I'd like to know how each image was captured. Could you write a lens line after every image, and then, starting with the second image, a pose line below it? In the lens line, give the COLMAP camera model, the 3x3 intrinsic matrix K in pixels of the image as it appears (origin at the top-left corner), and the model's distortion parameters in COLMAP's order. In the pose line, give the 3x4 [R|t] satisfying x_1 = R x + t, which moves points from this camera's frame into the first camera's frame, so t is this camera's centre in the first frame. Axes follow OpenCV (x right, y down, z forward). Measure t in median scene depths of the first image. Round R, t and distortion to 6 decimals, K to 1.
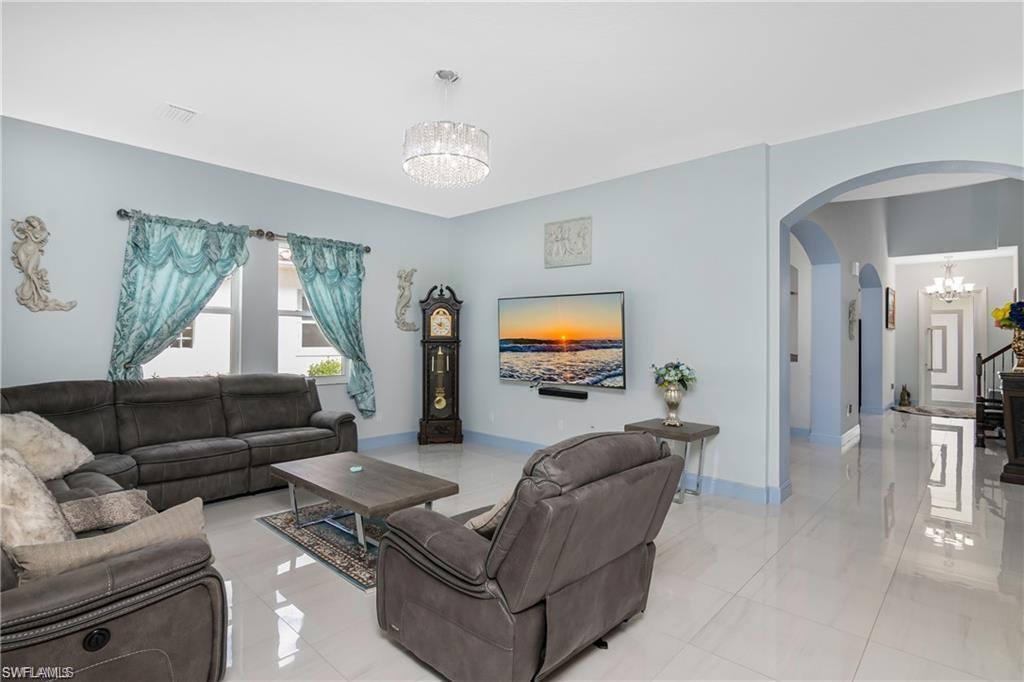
lens RADIAL K [[521.7, 0, 512.0], [0, 521.7, 334.5], [0, 0, 1]] dist [-0.005655, 0.001316]
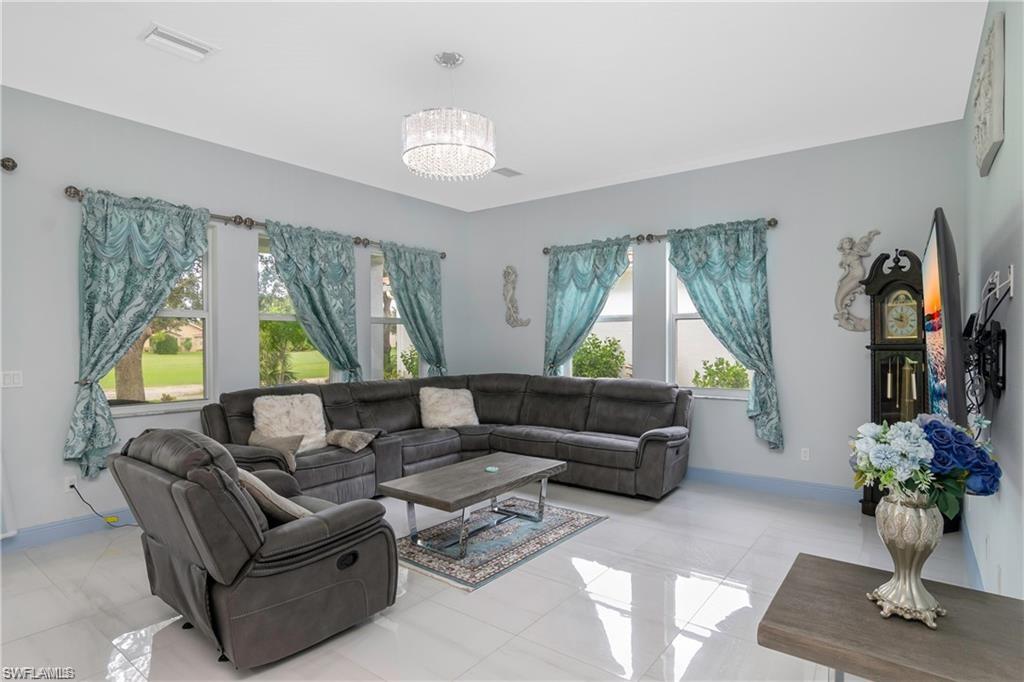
lens RADIAL K [[554.8, 0, 506.3], [0, 554.8, 345.8], [0, 0, 1]] dist [0.004705, 0.000261]
pose [[0.093930, -0.009707, -0.995531, 0.543737], [0.003193, 0.999950, -0.009448, 0.019483], [0.995574, -0.002291, 0.093956, 0.639367]]
